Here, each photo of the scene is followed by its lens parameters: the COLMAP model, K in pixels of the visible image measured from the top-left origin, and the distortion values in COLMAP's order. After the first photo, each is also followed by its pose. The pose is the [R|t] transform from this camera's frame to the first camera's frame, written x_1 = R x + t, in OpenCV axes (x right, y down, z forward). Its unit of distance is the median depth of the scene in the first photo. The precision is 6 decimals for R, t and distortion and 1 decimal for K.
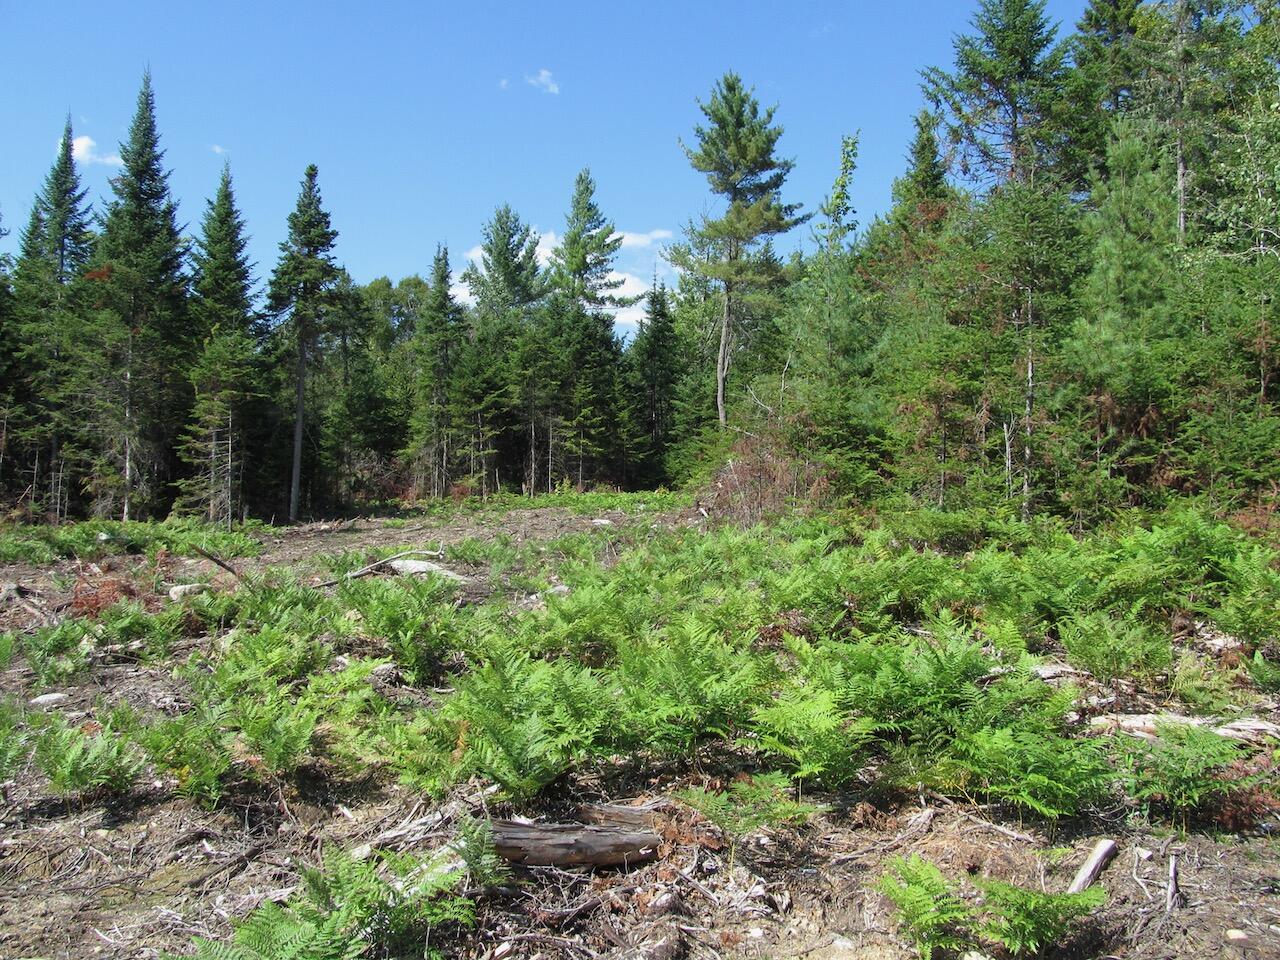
lens RADIAL K [[1027.9, 0, 637.2], [0, 1027.9, 449.1], [0, 0, 1]] dist [-0.117190, 0.002349]
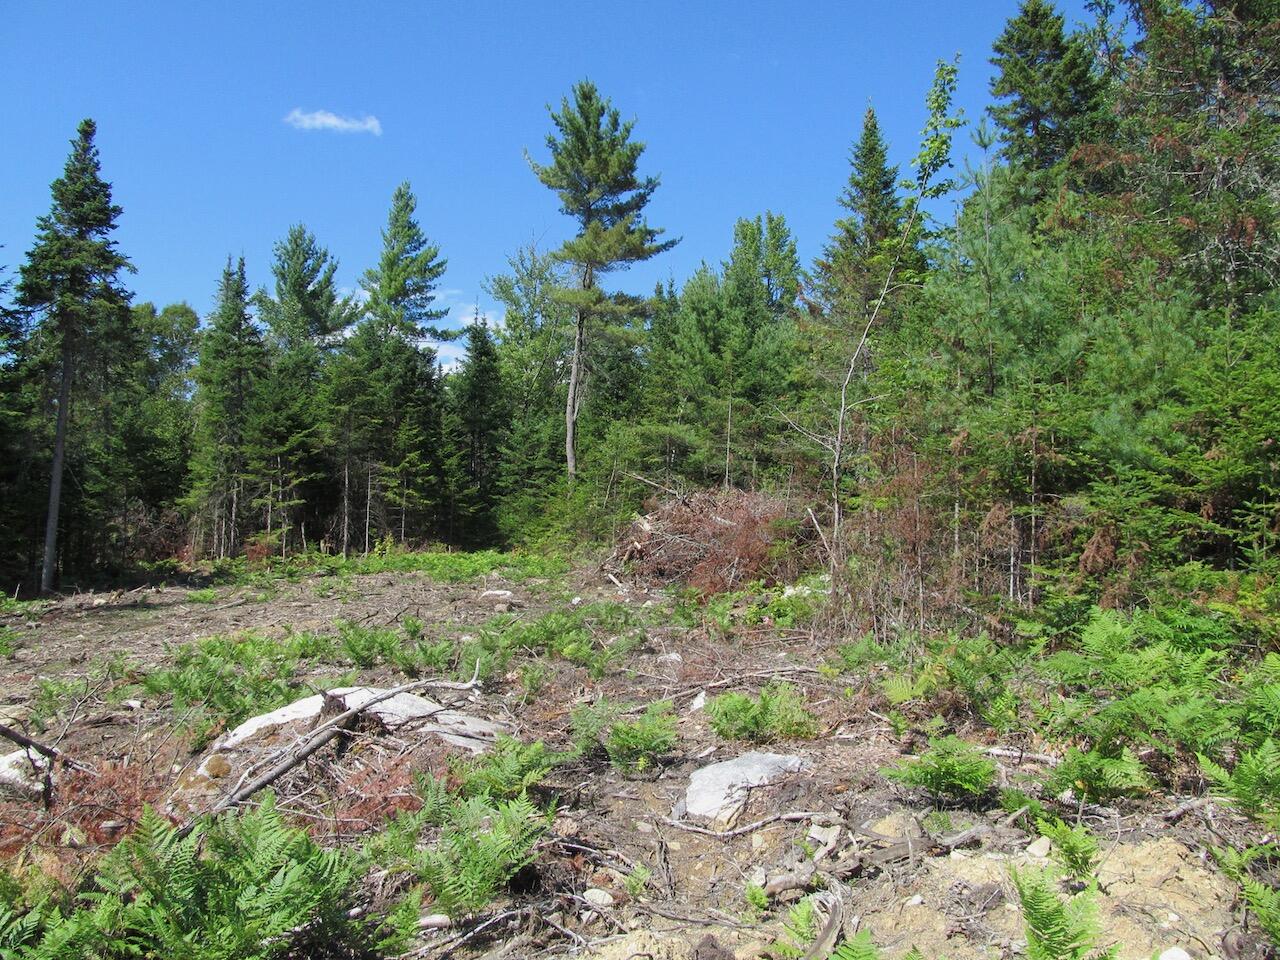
lens RADIAL K [[1023.2, 0, 636.0], [0, 1023.2, 460.6], [0, 0, 1]] dist [-0.082193, 0.013523]
pose [[0.973204, 0.019485, 0.229116, -0.062371], [-0.009116, 0.998889, -0.046229, 0.003905], [-0.229763, 0.042901, 0.972301, 0.135654]]
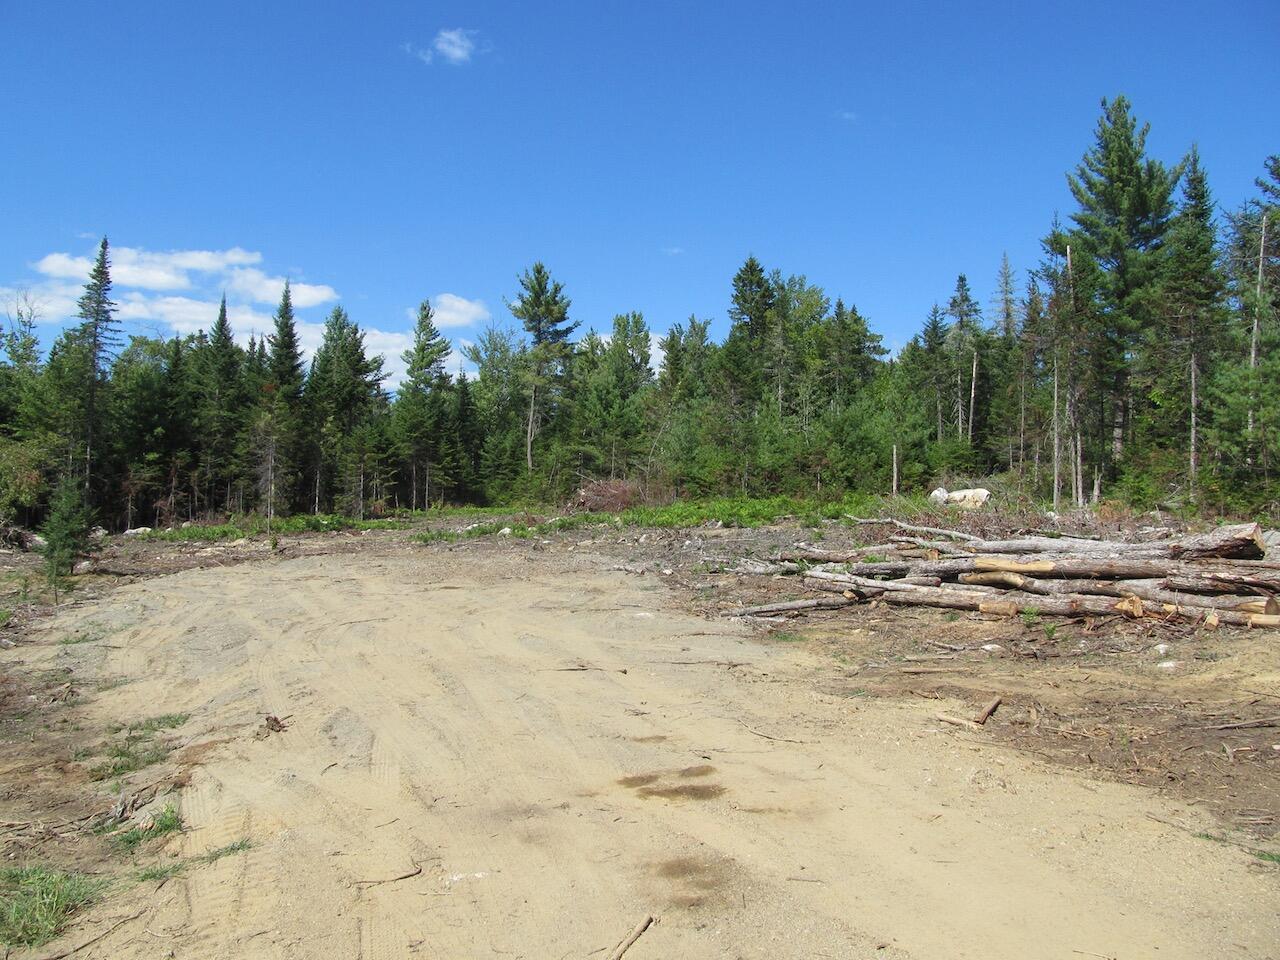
lens RADIAL K [[1027.9, 0, 637.2], [0, 1027.9, 449.1], [0, 0, 1]] dist [-0.117190, 0.002349]
pose [[0.933535, 0.020301, 0.357910, -0.353550], [-0.008039, 0.999330, -0.035713, 0.002611], [-0.358395, 0.030462, 0.933073, -0.634403]]
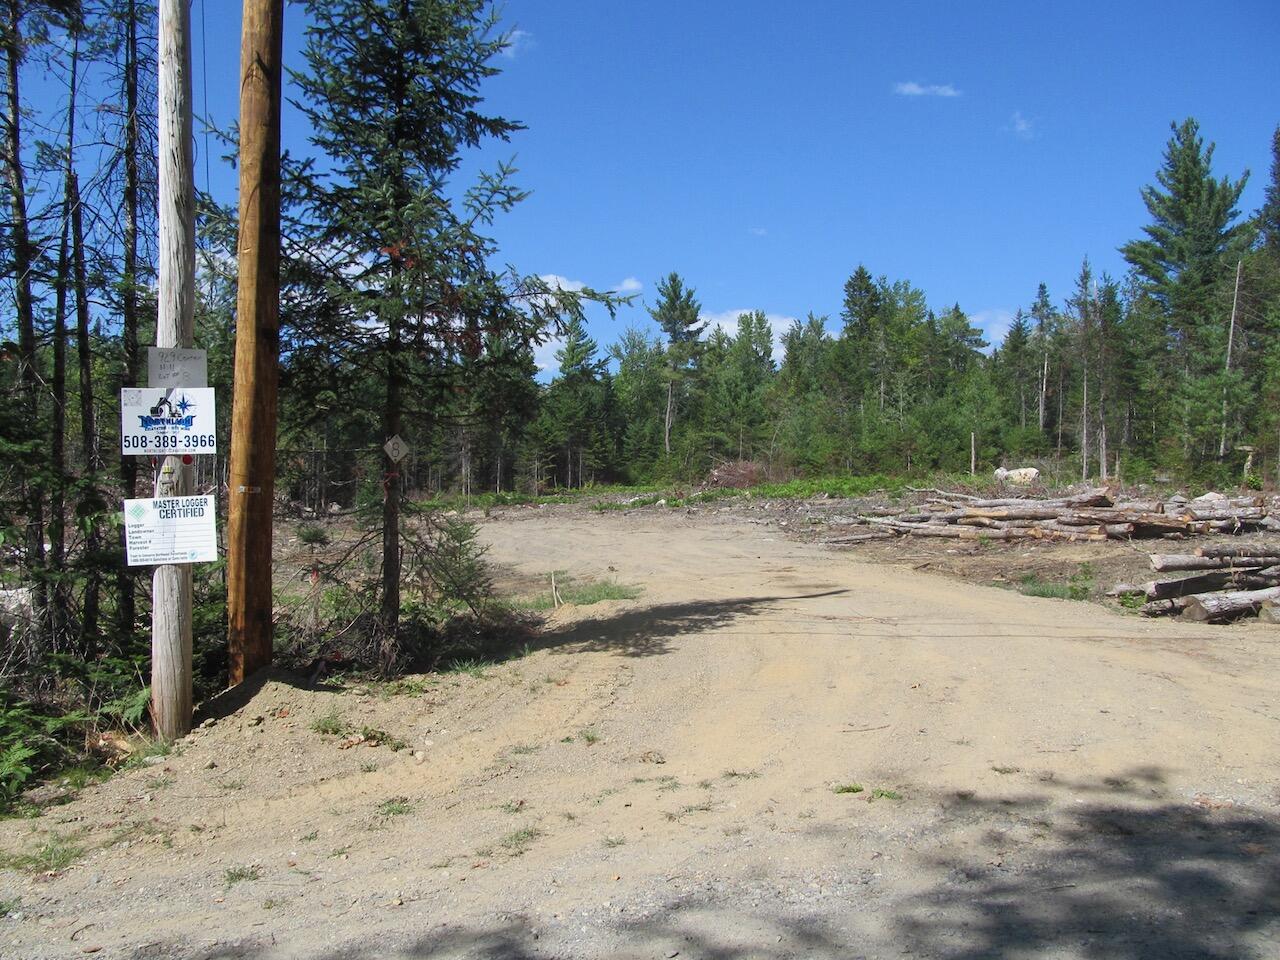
lens RADIAL K [[1023.2, 0, 636.0], [0, 1023.2, 460.6], [0, 0, 1]] dist [-0.082193, 0.013523]
pose [[0.970065, 0.003614, 0.242820, -0.442005], [-0.002409, 0.999983, -0.005259, 0.002003], [-0.242835, 0.004517, 0.970057, -0.859294]]
